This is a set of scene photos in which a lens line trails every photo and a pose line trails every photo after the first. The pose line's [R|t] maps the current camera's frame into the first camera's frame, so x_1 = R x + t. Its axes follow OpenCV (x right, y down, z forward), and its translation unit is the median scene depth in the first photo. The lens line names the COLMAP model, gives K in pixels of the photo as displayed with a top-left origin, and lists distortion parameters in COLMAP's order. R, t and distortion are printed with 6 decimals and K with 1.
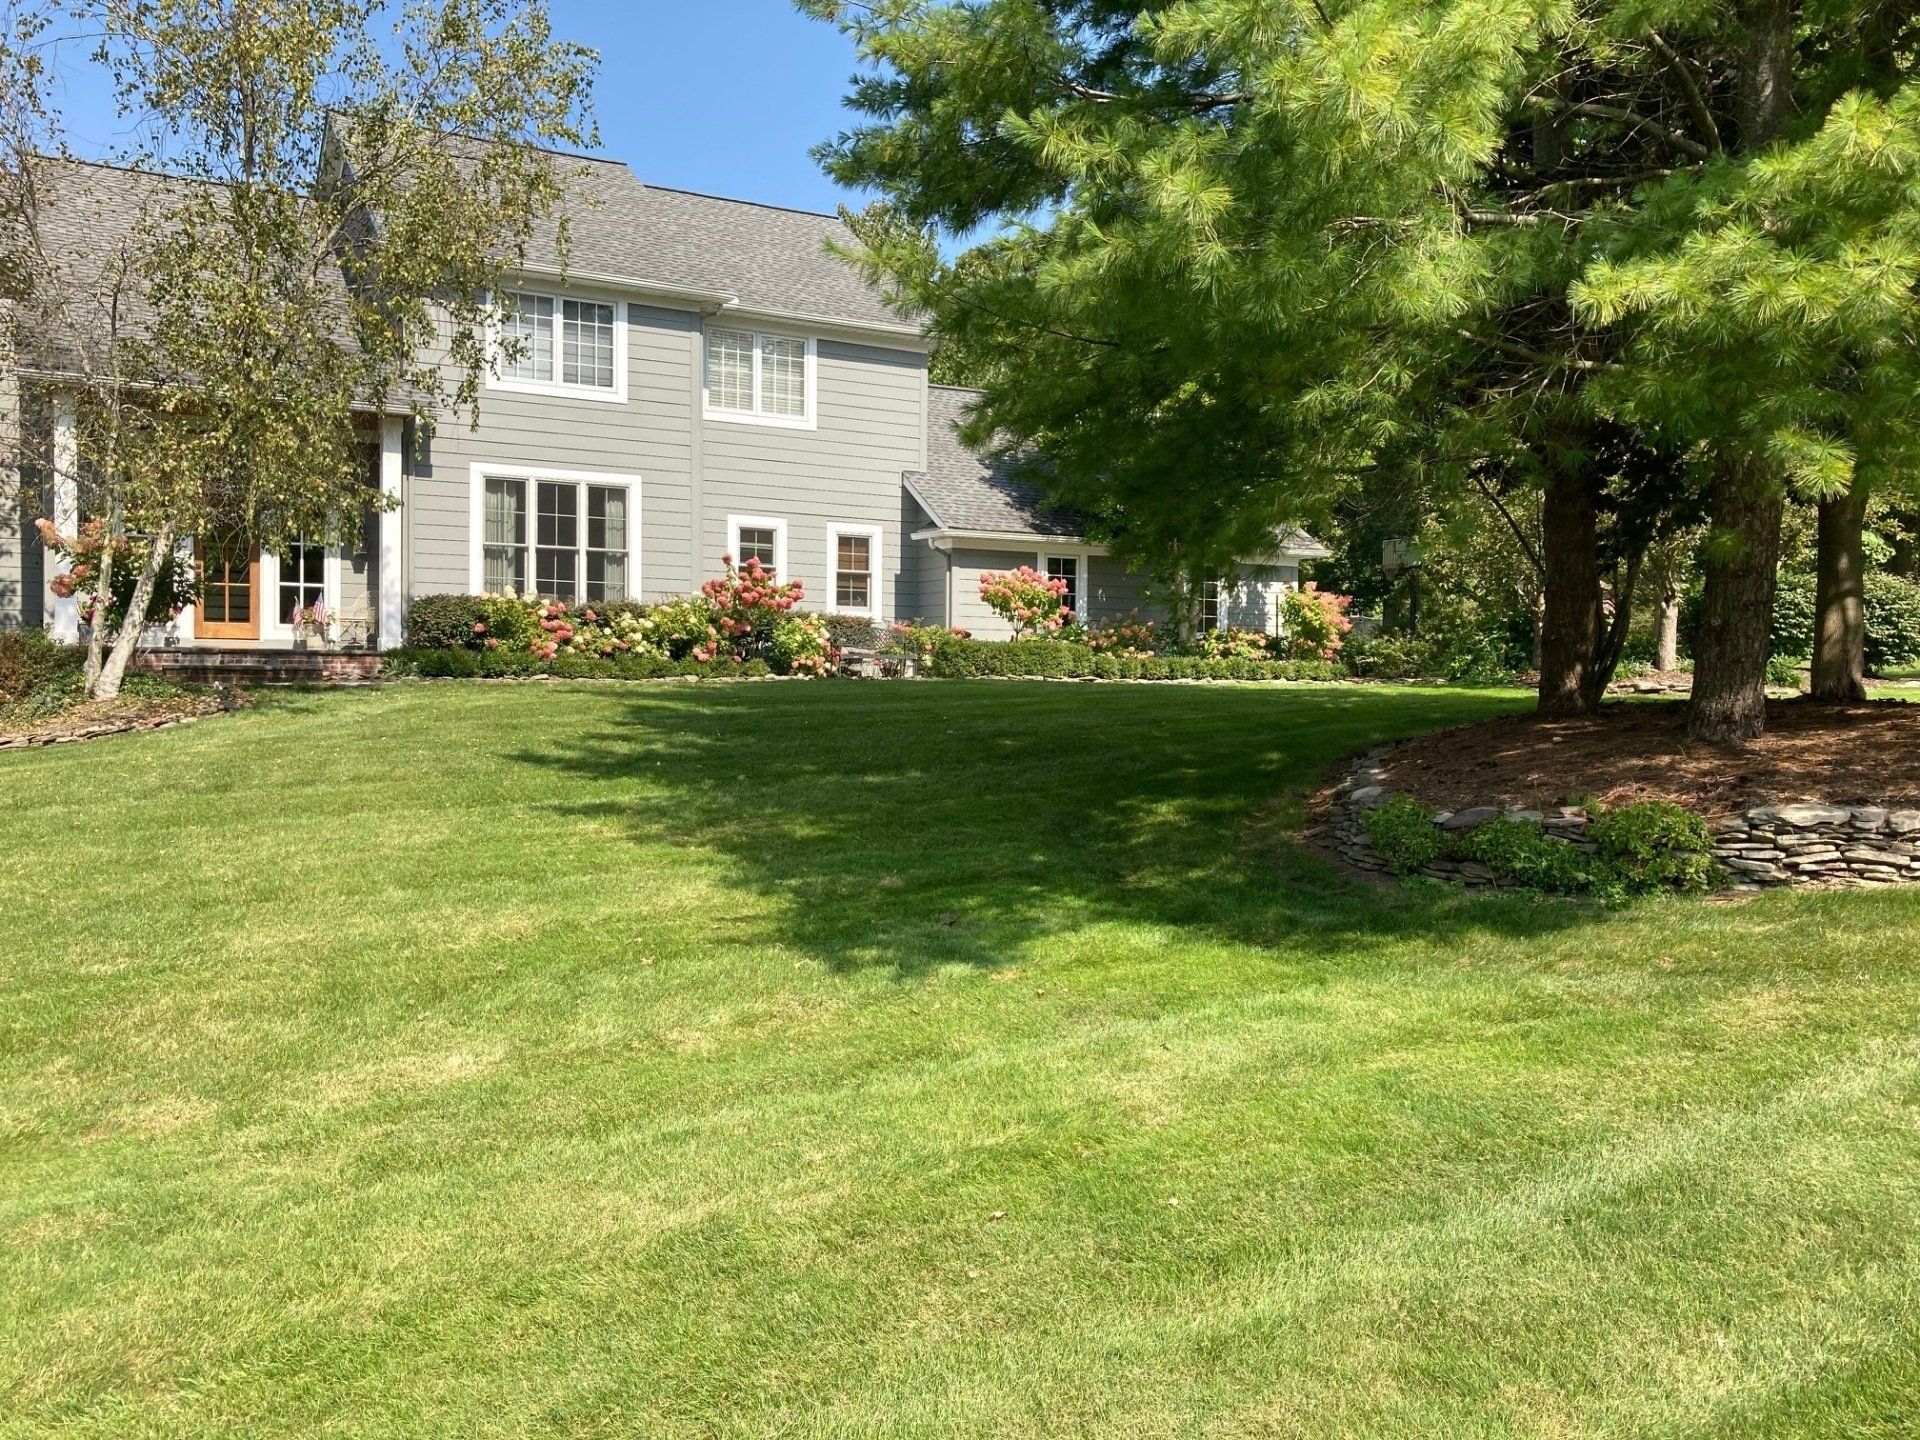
lens RADIAL K [[1532.9, 0, 950.4], [0, 1532.9, 718.2], [0, 0, 1]] dist [0.078925, -0.112541]
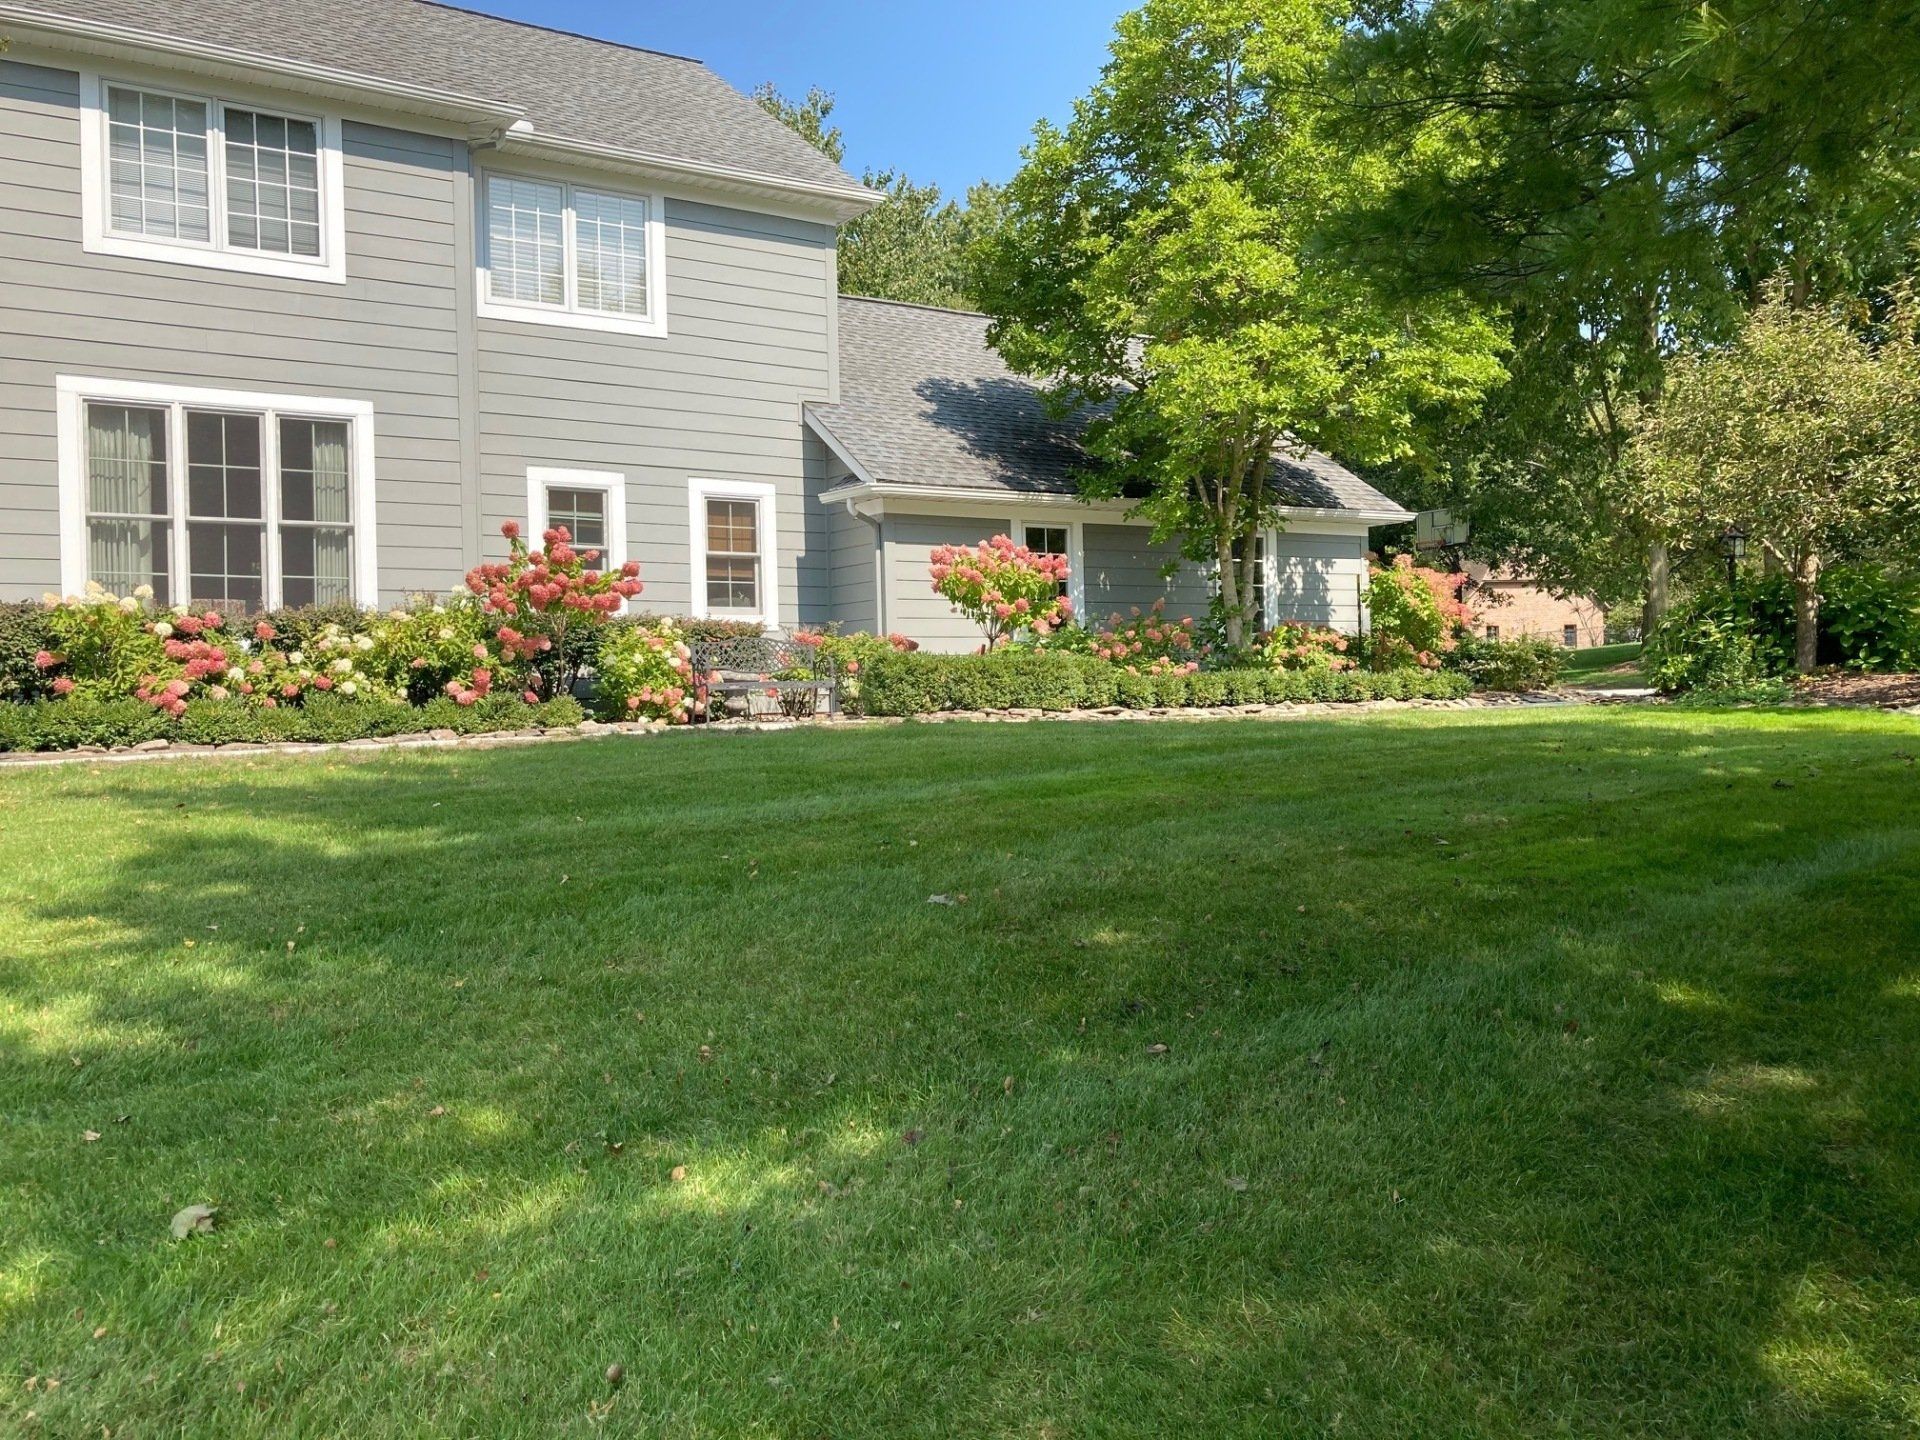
lens RADIAL K [[1544.9, 0, 945.3], [0, 1544.9, 718.2], [0, 0, 1]] dist [0.010645, -0.011440]
pose [[0.998217, -0.031843, 0.050495, -0.009904], [0.032286, 0.999447, -0.007987, -0.021127], [-0.050213, 0.009603, 0.998692, 0.404759]]
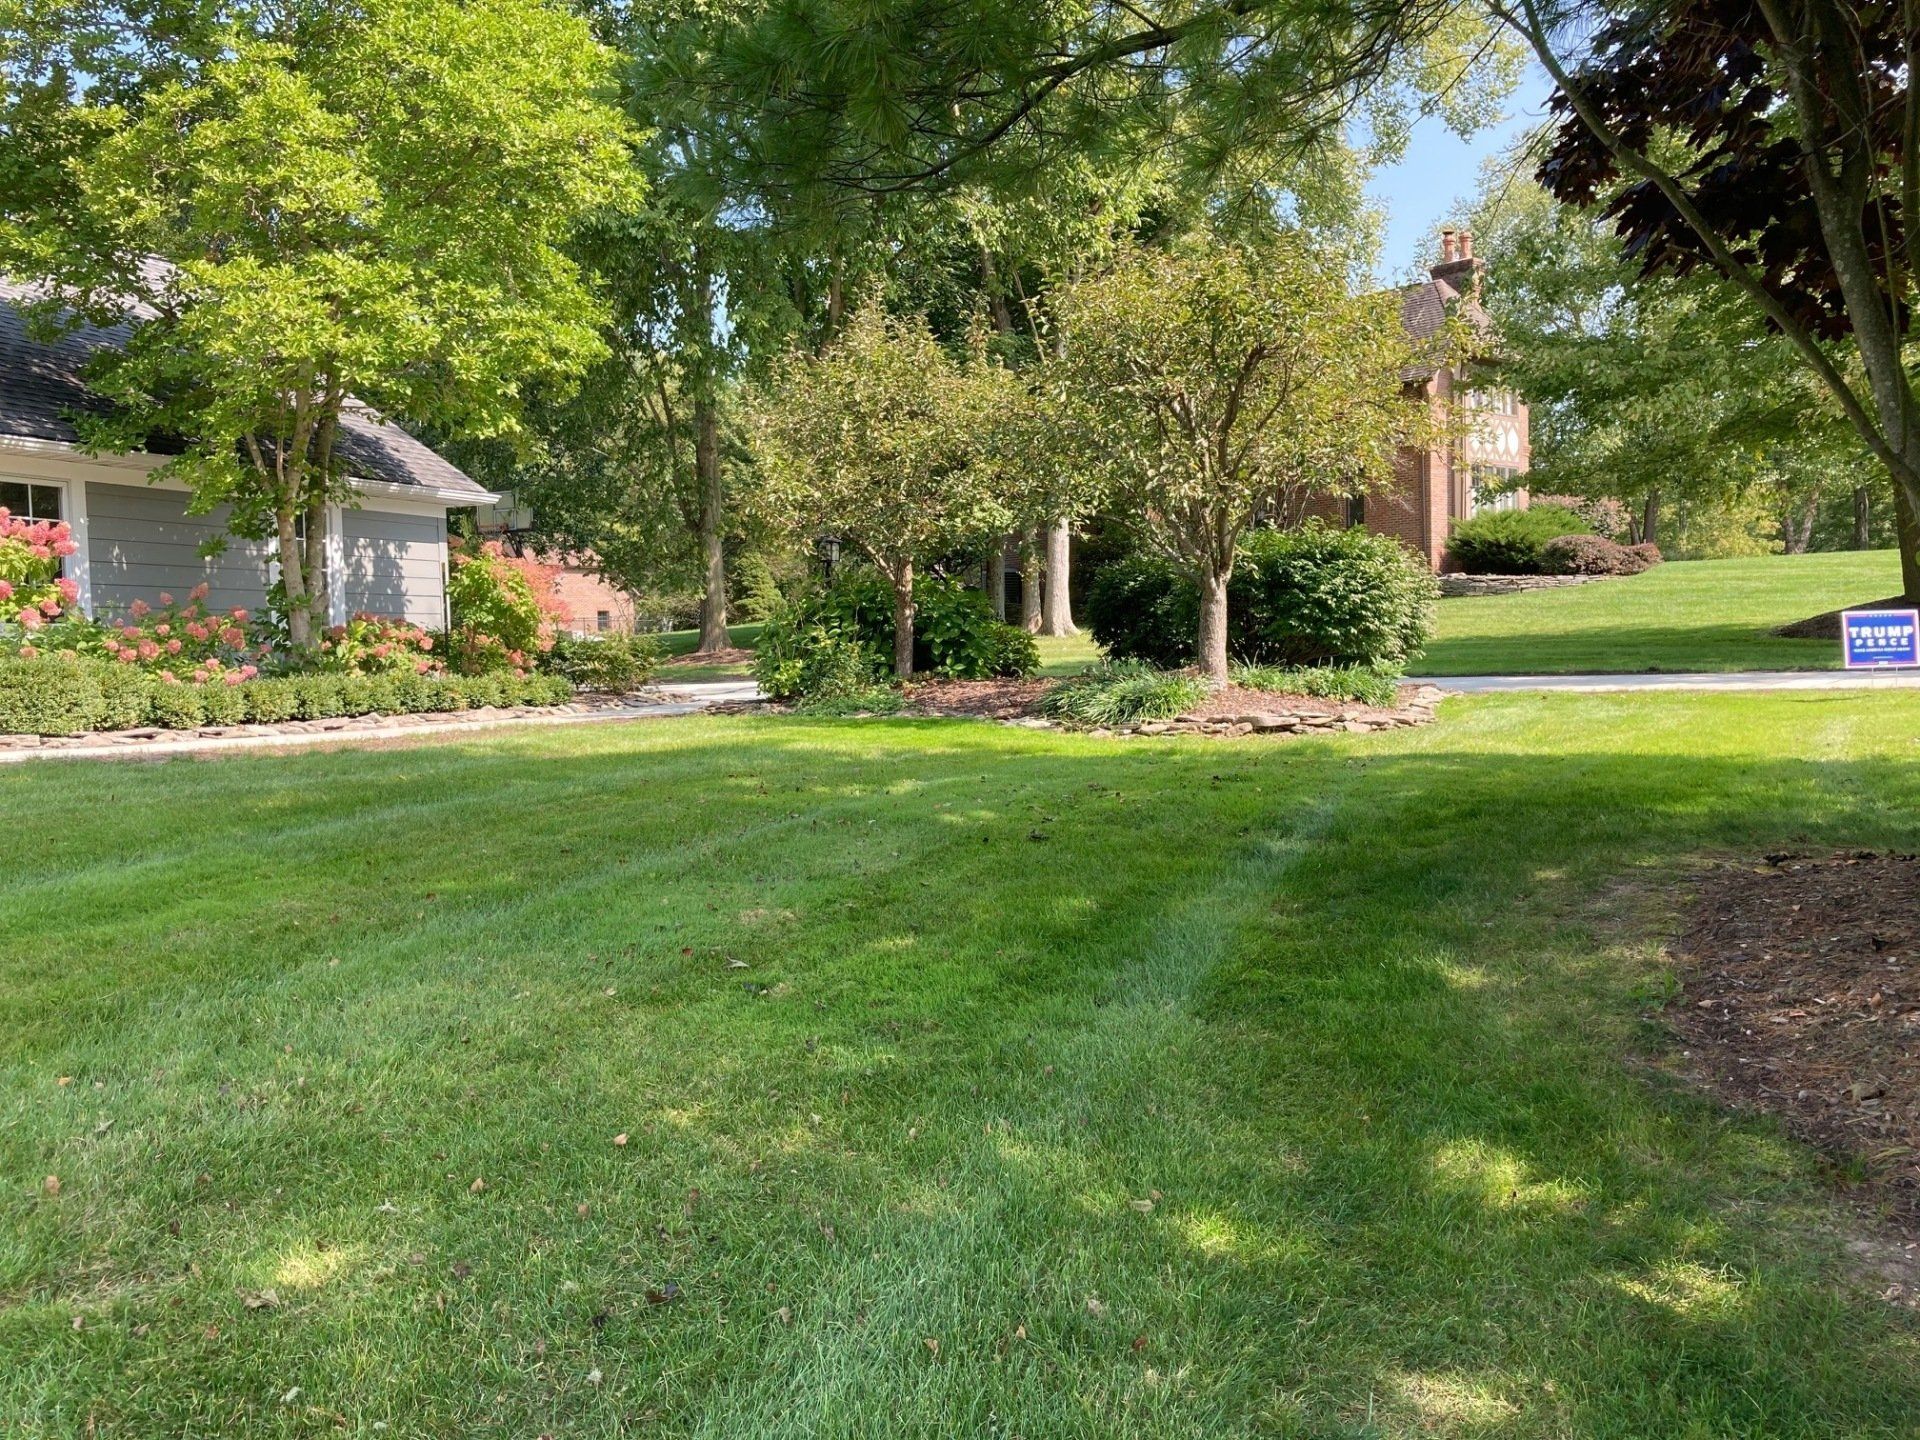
lens RADIAL K [[1544.9, 0, 945.3], [0, 1544.9, 718.2], [0, 0, 1]] dist [0.010645, -0.011440]
pose [[0.787523, -0.050972, 0.614174, -0.009124], [0.042244, 0.998695, 0.028717, -0.035922], [-0.614836, 0.003330, 0.788648, 0.506719]]
